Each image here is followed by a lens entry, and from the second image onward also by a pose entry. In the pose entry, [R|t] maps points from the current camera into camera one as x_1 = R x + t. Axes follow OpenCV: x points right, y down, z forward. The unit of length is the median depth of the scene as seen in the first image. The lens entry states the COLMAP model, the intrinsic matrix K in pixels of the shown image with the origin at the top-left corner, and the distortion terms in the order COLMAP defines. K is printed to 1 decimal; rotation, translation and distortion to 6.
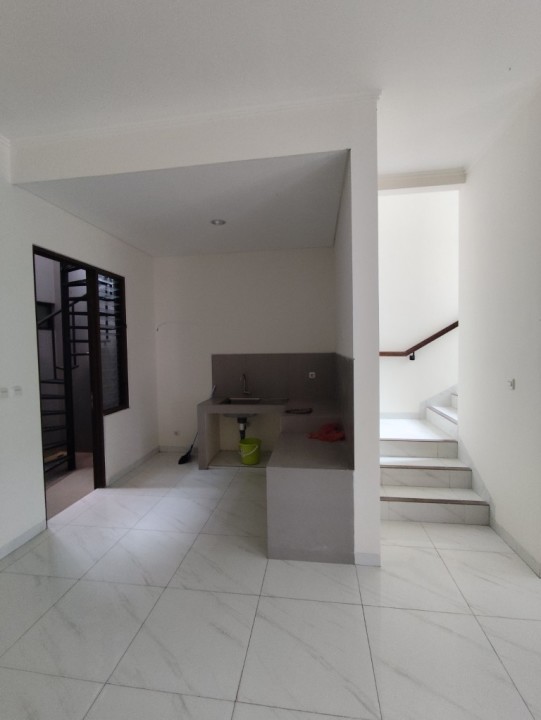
lens RADIAL K [[329.0, 0, 274.1], [0, 329.0, 360.3], [0, 0, 1]] dist [-0.004644, -0.003901]
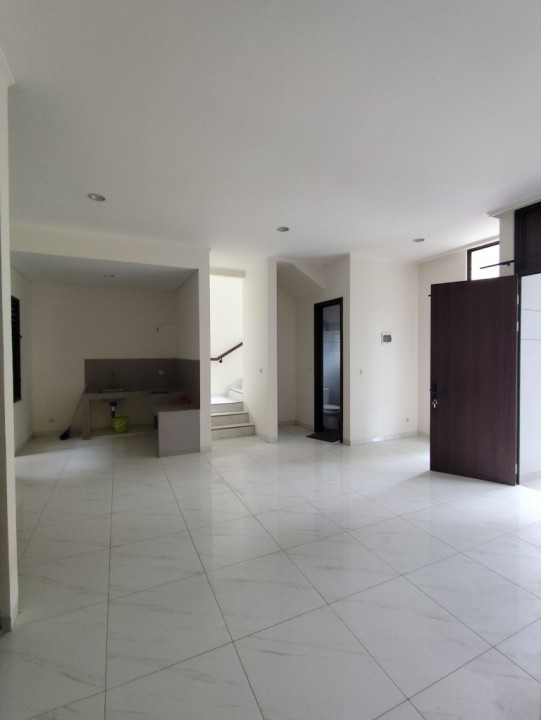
lens RADIAL K [[329.0, 0, 269.0], [0, 329.0, 359.6], [0, 0, 1]] dist [-0.004644, -0.003901]
pose [[0.844871, 0.002937, 0.534962, -0.350804], [0.009067, 0.999763, -0.019809, 0.023898], [-0.534893, 0.021586, 0.844644, -0.725345]]
